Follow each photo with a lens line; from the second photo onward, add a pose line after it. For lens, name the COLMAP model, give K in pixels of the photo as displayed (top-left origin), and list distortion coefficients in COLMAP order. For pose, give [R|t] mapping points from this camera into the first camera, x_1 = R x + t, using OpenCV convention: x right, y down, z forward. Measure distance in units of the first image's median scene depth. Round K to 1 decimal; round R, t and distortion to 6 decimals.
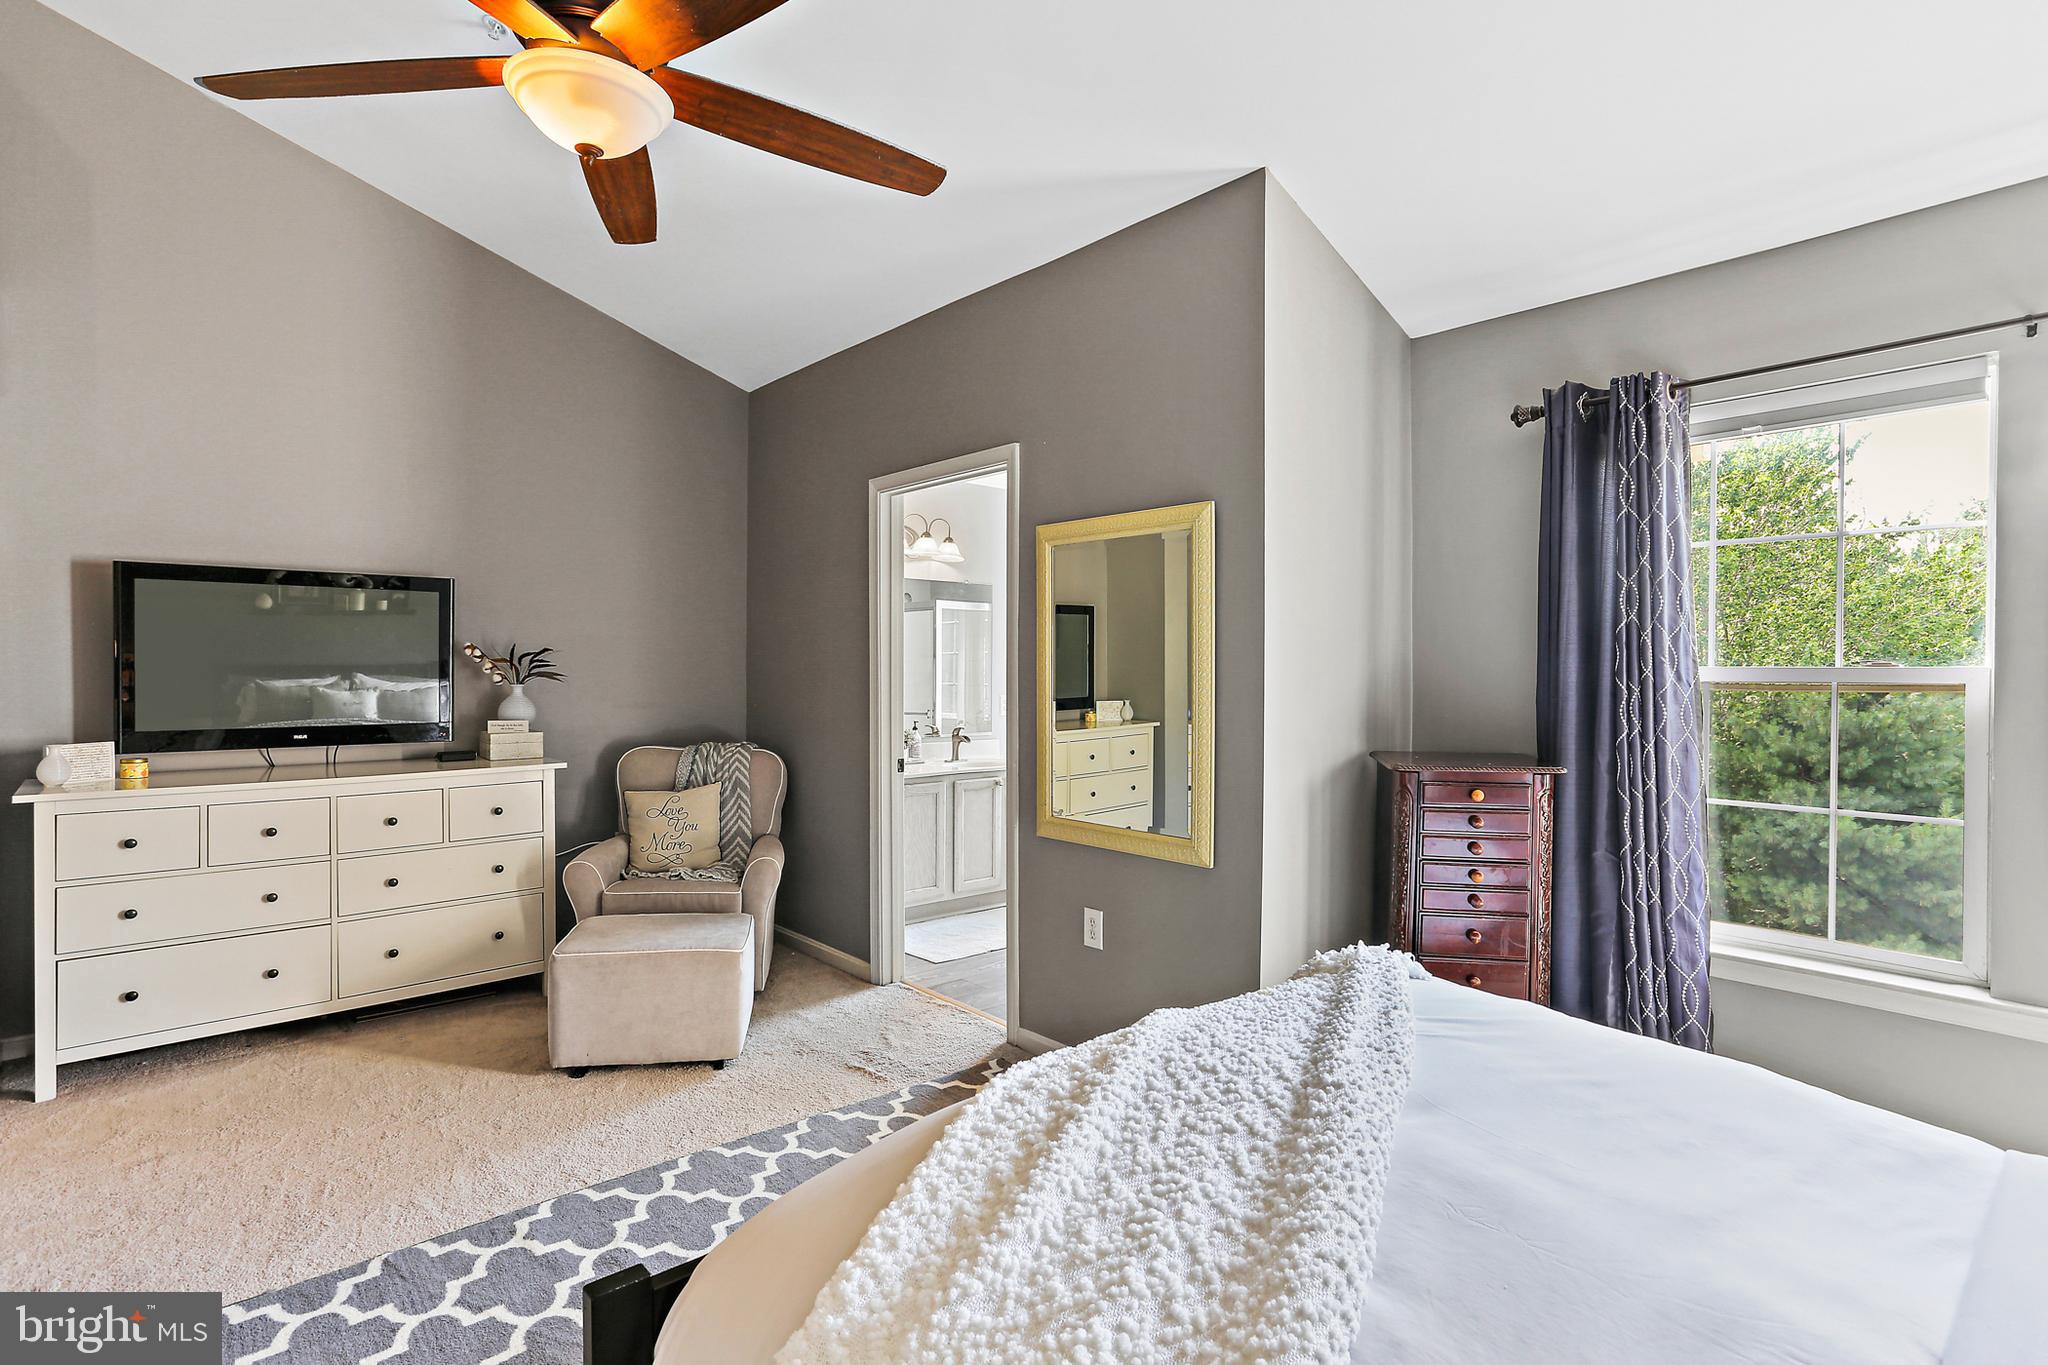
lens RADIAL K [[997.1, 0, 1023.1], [0, 997.1, 673.8], [0, 0, 1]] dist [-0.032035, 0.018897]
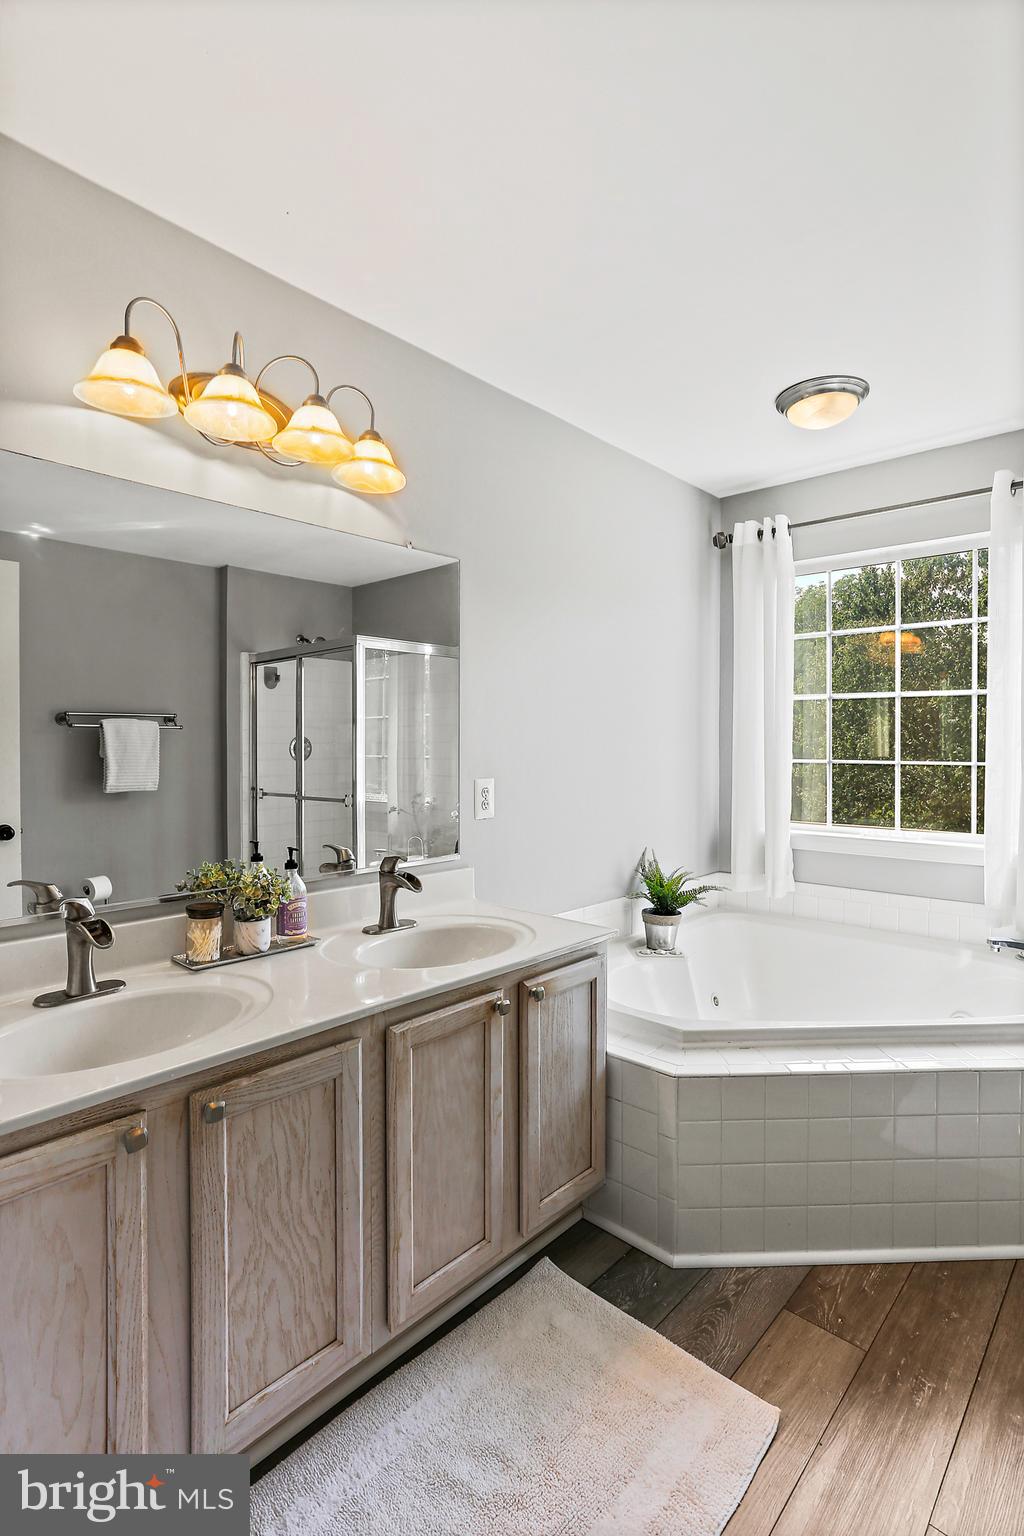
lens RADIAL K [[747.8, 0, 510.2], [0, 747.8, 736.7], [0, 0, 1]] dist [-0.032035, 0.018897]
pose [[0.994742, -0.003160, 0.102367, -0.047140], [0.004579, 0.999897, -0.013625, 0.005070], [-0.102313, 0.014022, 0.994653, 0.660517]]
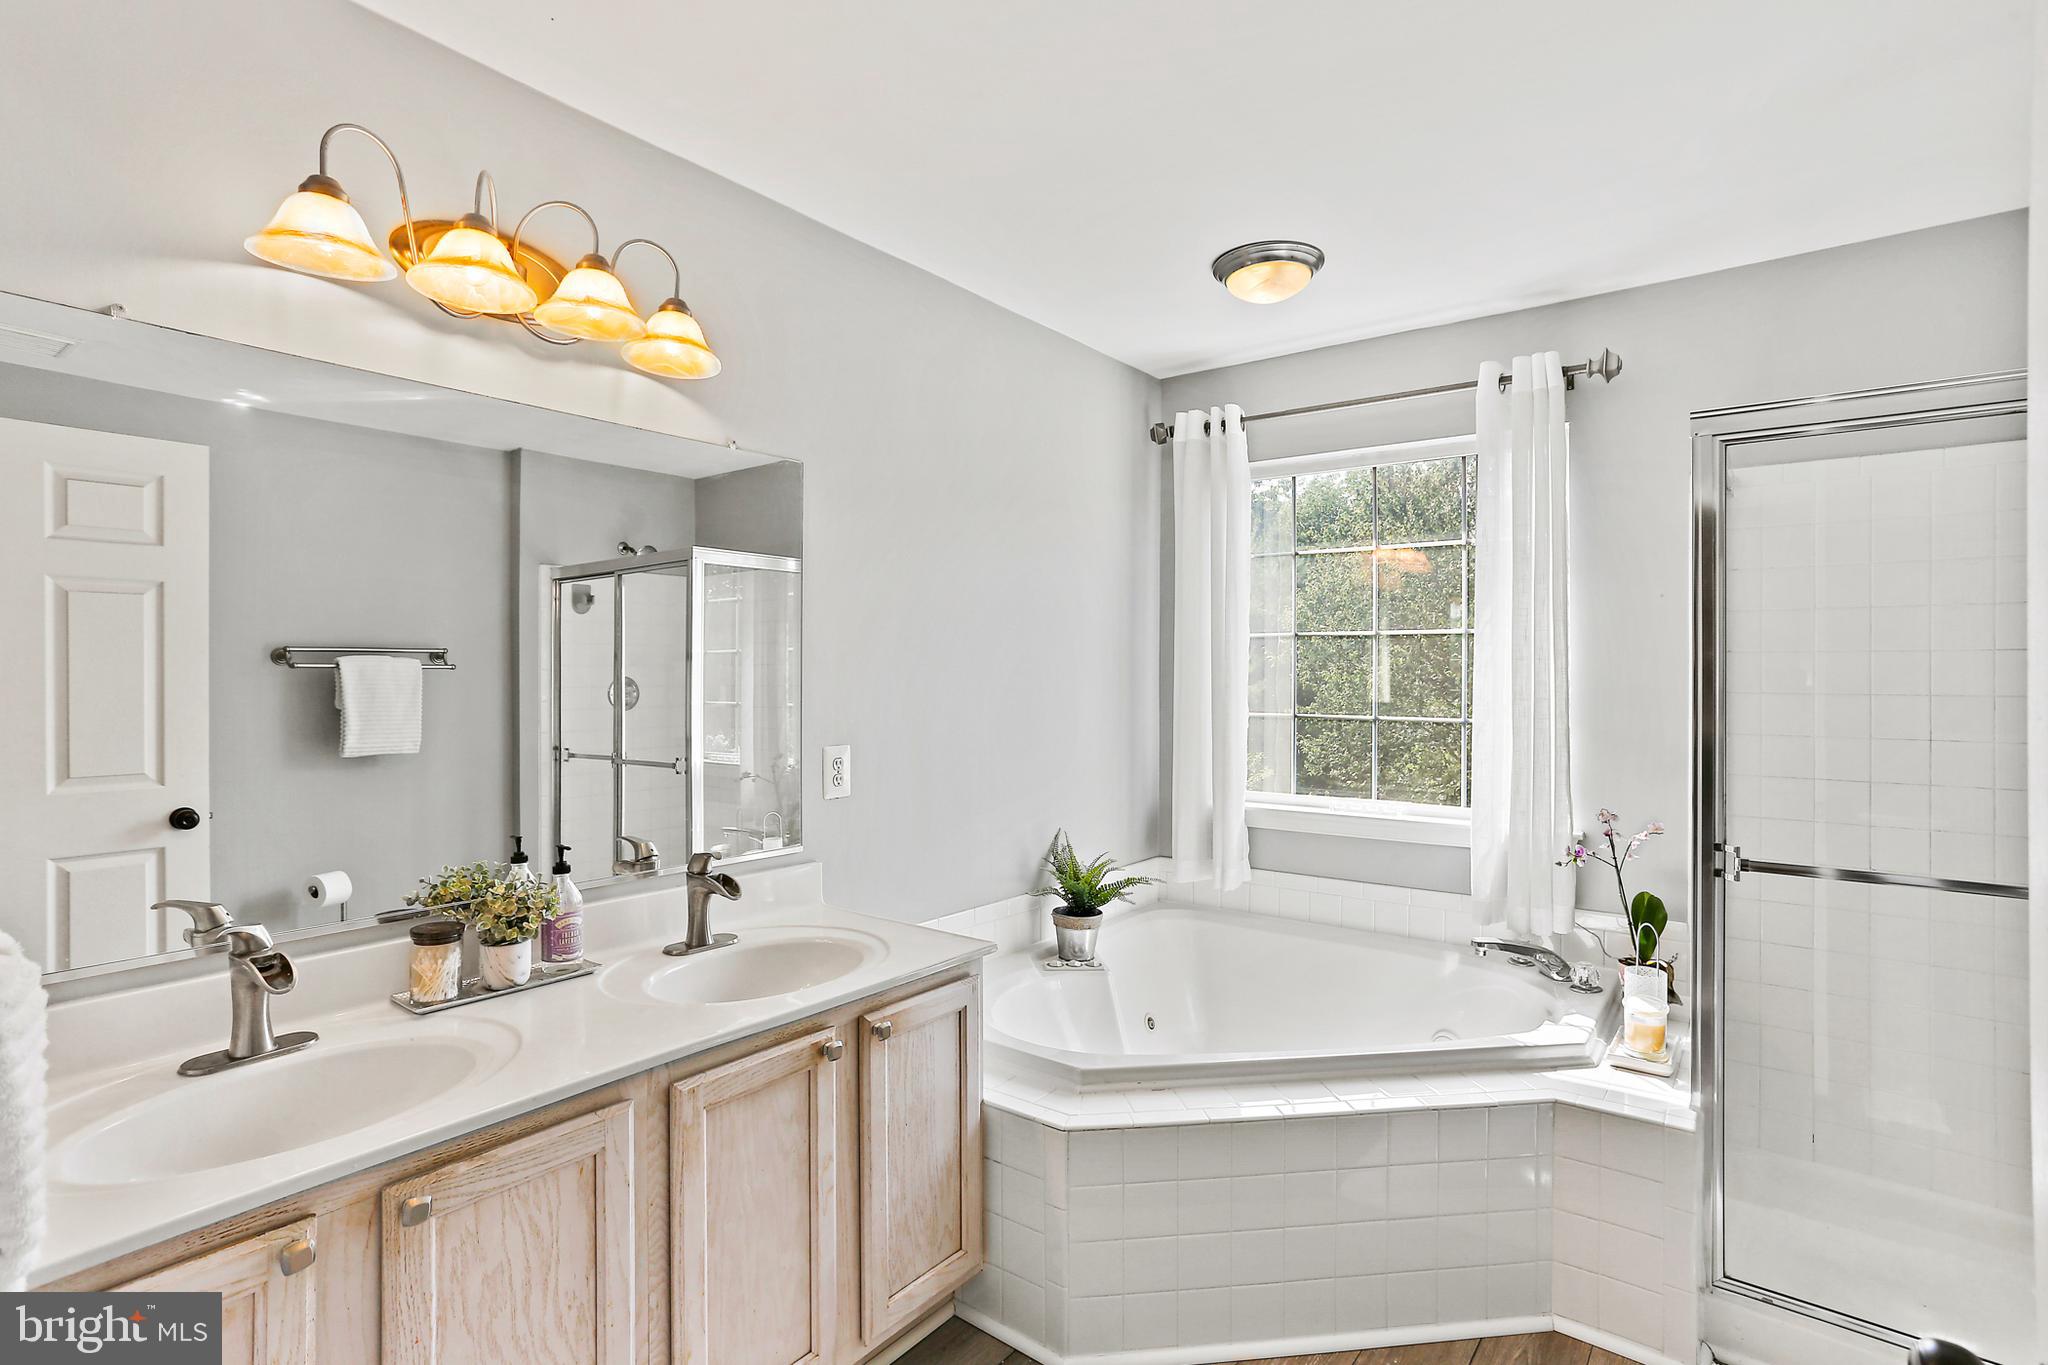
lens RADIAL K [[997.1, 0, 1058.5], [0, 997.1, 640.9], [0, 0, 1]] dist [-0.032035, 0.018897]
pose [[0.982717, -0.000653, 0.185114, -0.008001], [0.004608, 0.999770, -0.020935, -0.011654], [-0.185058, 0.021426, 0.982494, 0.639967]]
